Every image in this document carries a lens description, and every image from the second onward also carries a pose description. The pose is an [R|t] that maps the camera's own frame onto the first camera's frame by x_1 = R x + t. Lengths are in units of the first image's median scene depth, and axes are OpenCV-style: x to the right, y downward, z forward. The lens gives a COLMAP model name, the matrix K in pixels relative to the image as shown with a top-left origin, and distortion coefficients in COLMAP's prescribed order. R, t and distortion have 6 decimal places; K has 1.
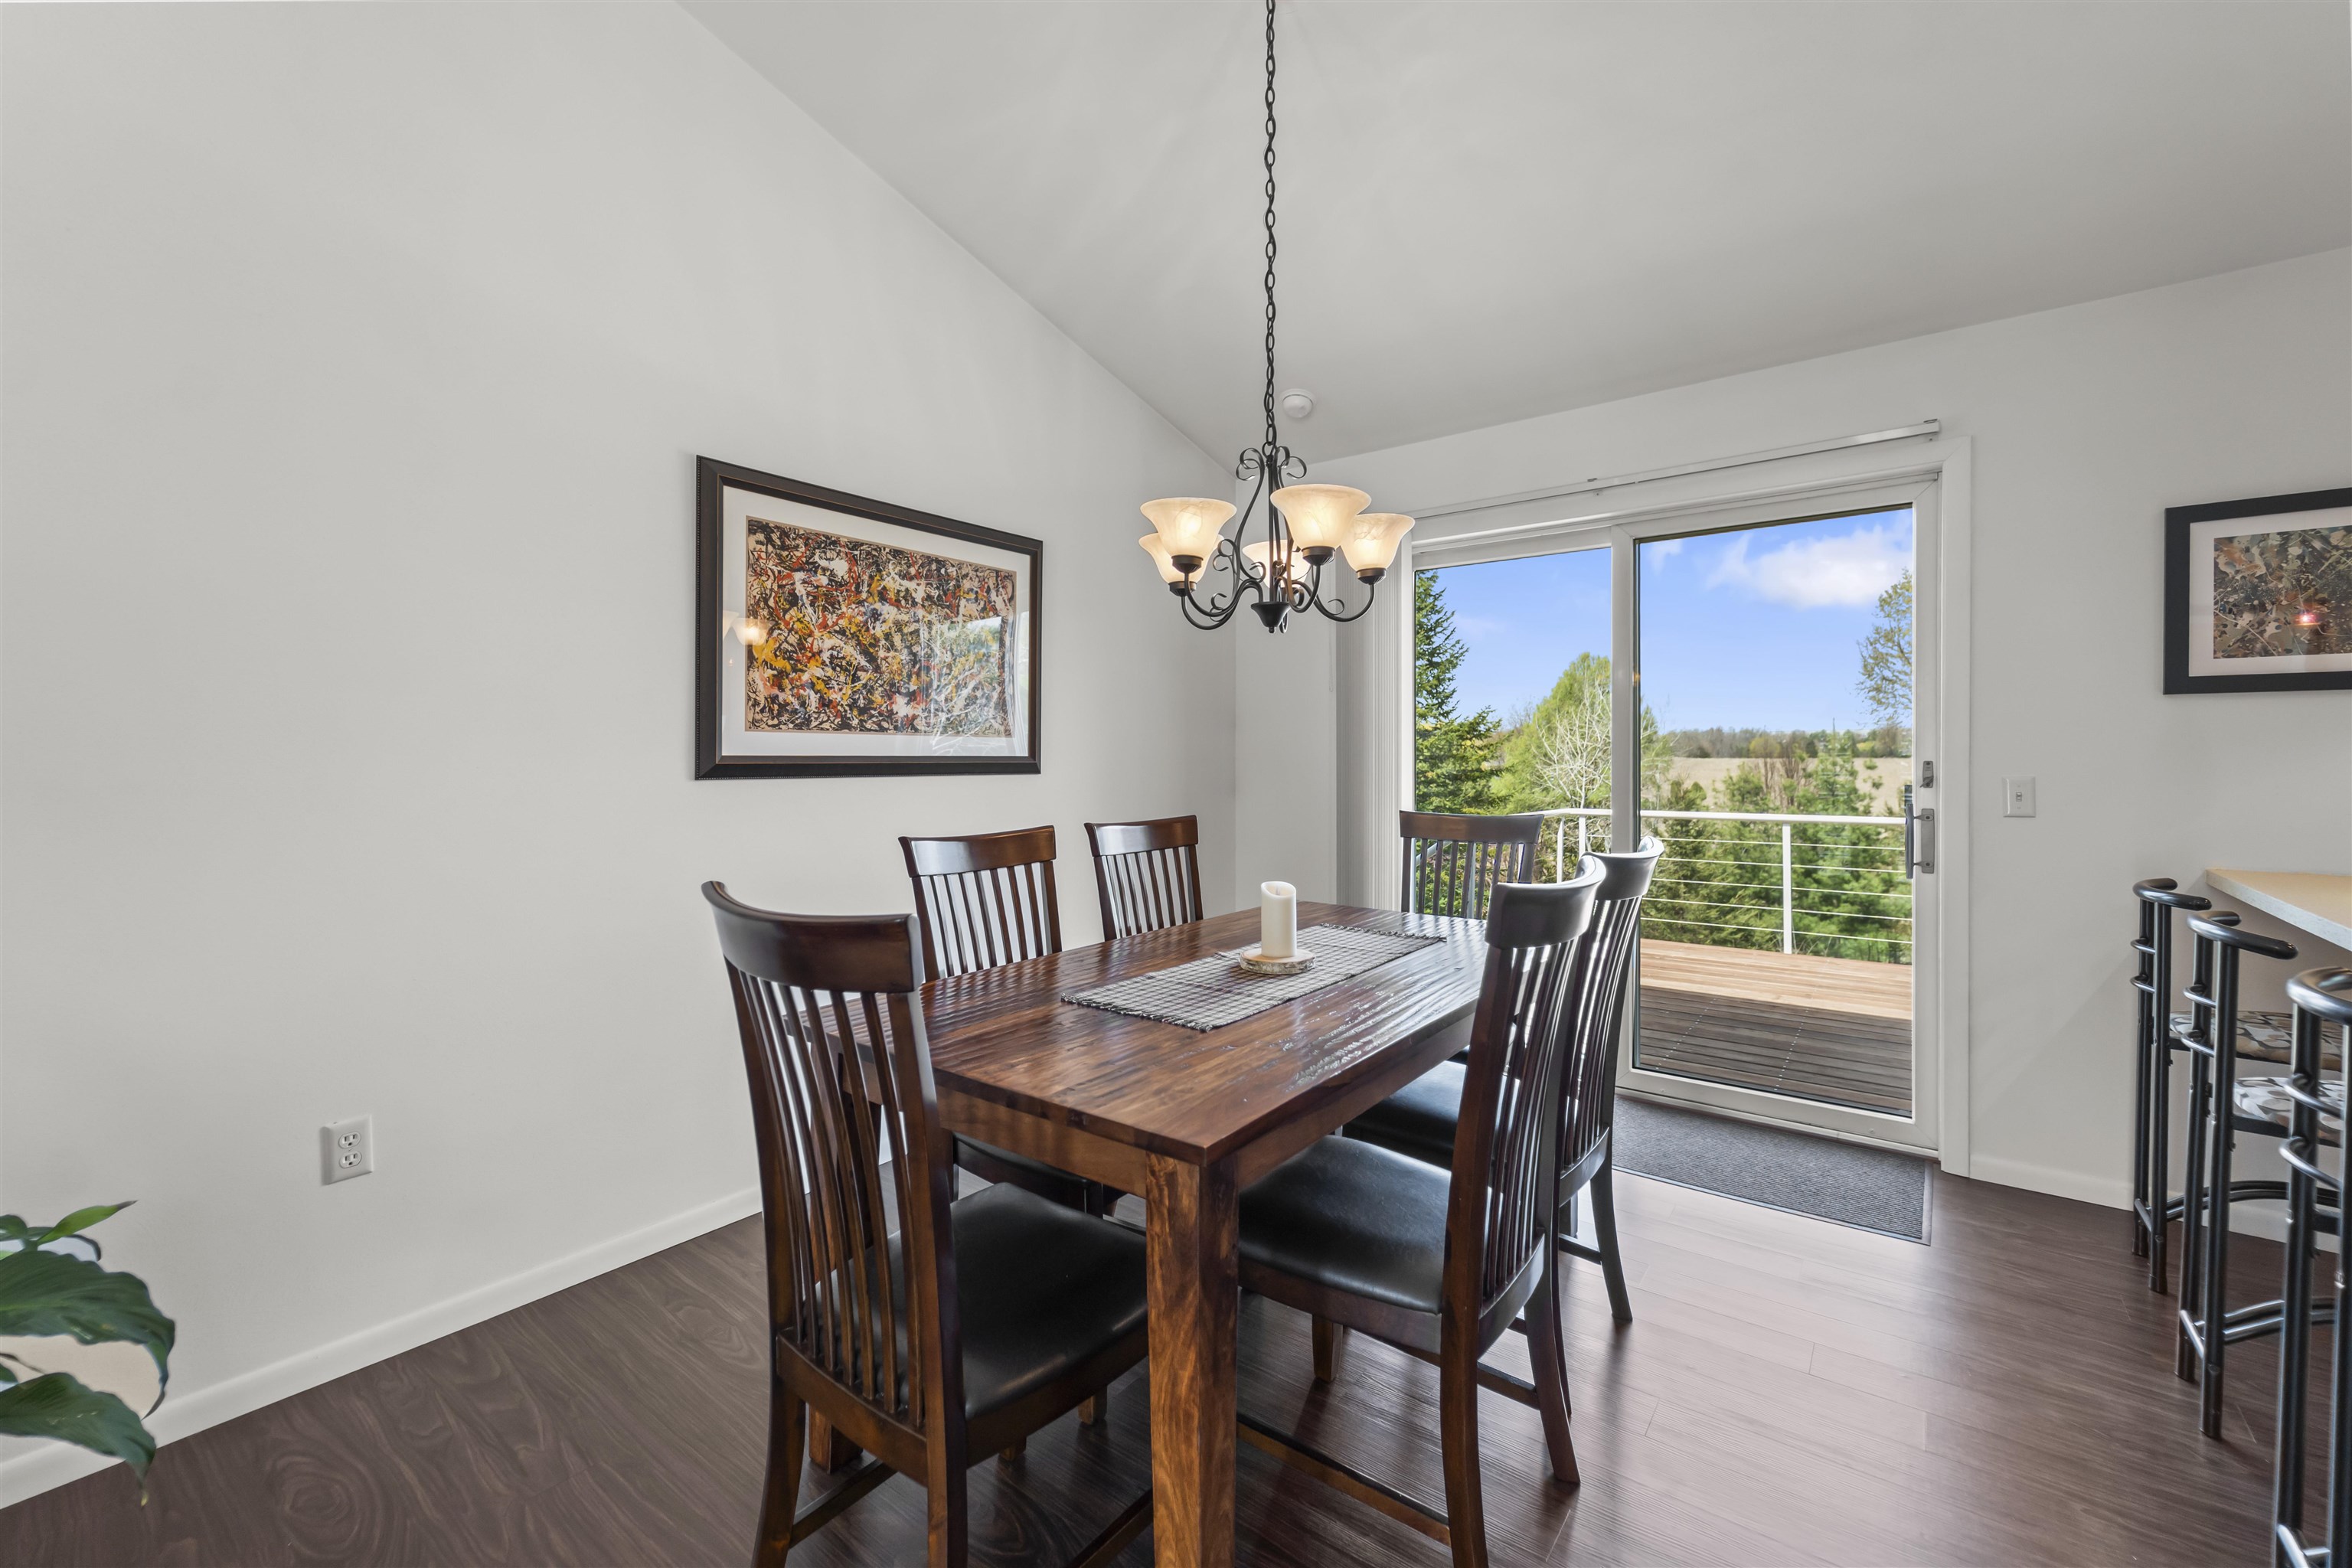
lens RADIAL K [[955.0, 0, 1188.5], [0, 955.0, 769.9], [0, 0, 1]] dist [-0.002027, -0.000279]
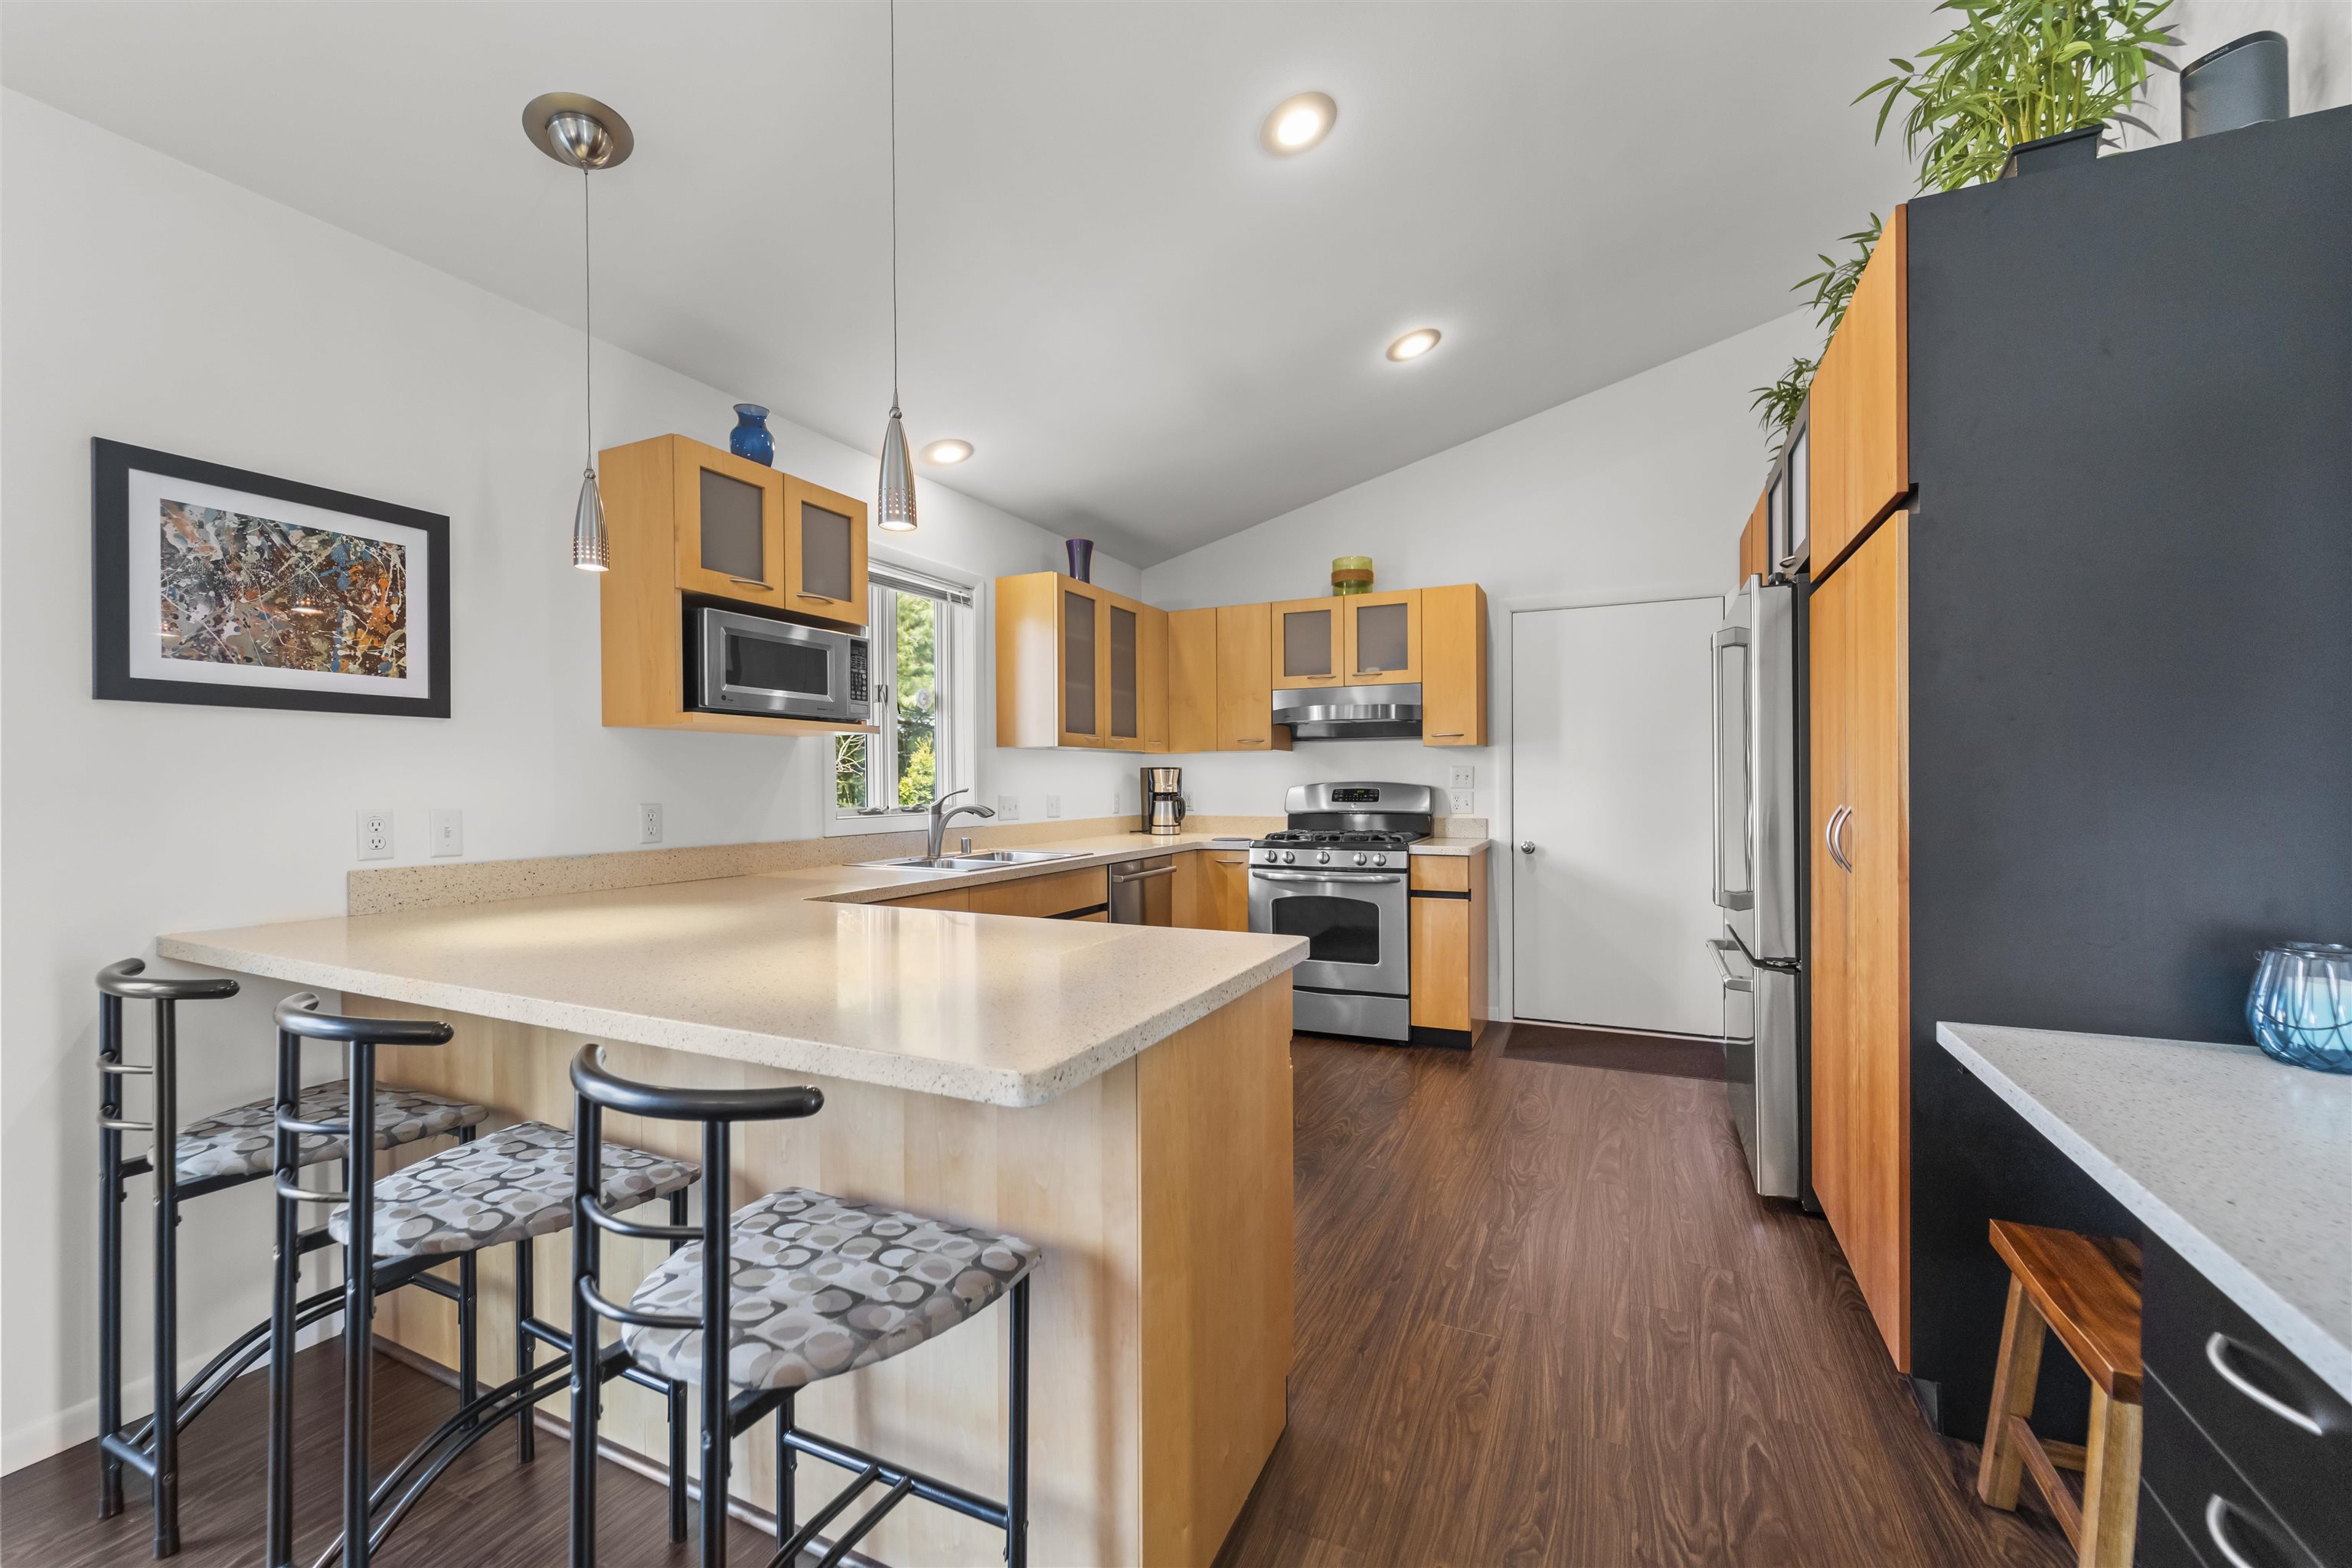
lens RADIAL K [[955.9, 0, 1177.0], [0, 955.9, 787.5], [0, 0, 1]] dist [0.001745, 0.000245]
pose [[-0.209396, -0.004045, 0.977823, 0.164722], [0.012798, 0.999894, 0.006877, -0.008372], [-0.977747, 0.013954, -0.209322, 0.377699]]
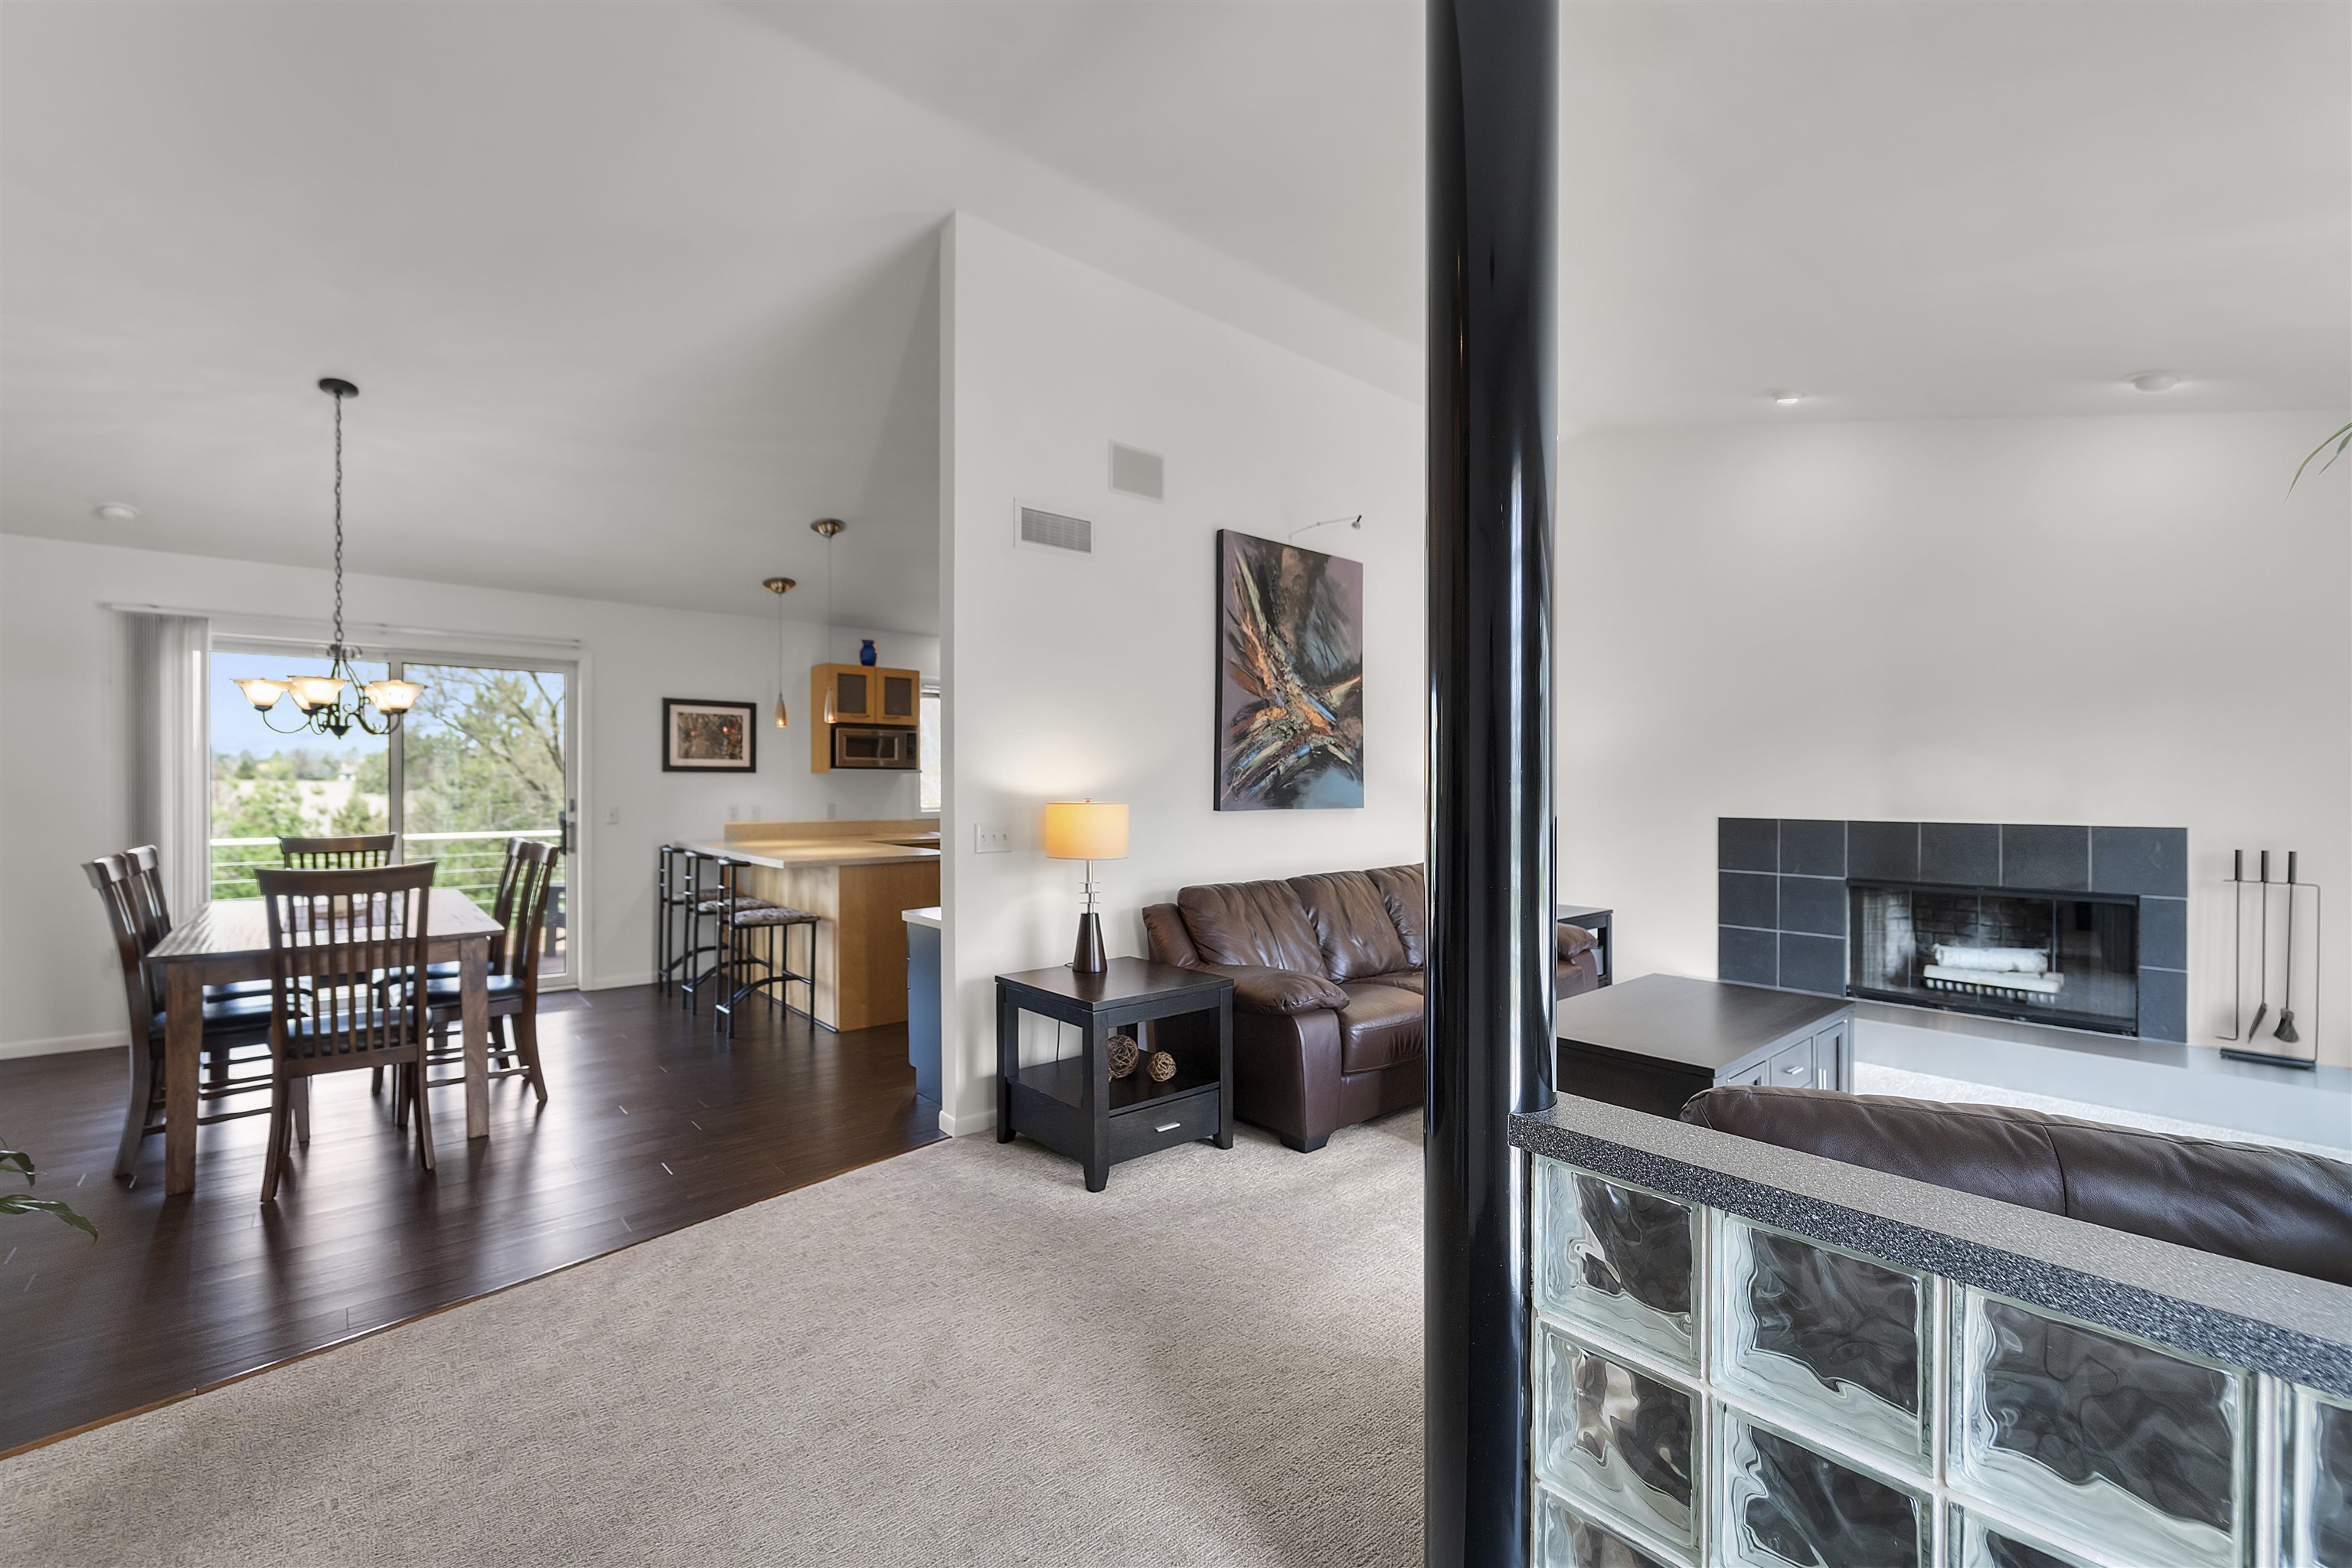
lens RADIAL K [[984.6, 0, 1182.5], [0, 984.6, 787.7], [0, 0, 1]] dist [0.002374, -0.000162]
pose [[0.203923, -0.000270, 0.978987, -1.267983], [0.005997, 0.999982, -0.000973, -0.027950], [-0.978969, 0.006070, 0.203921, -0.889554]]
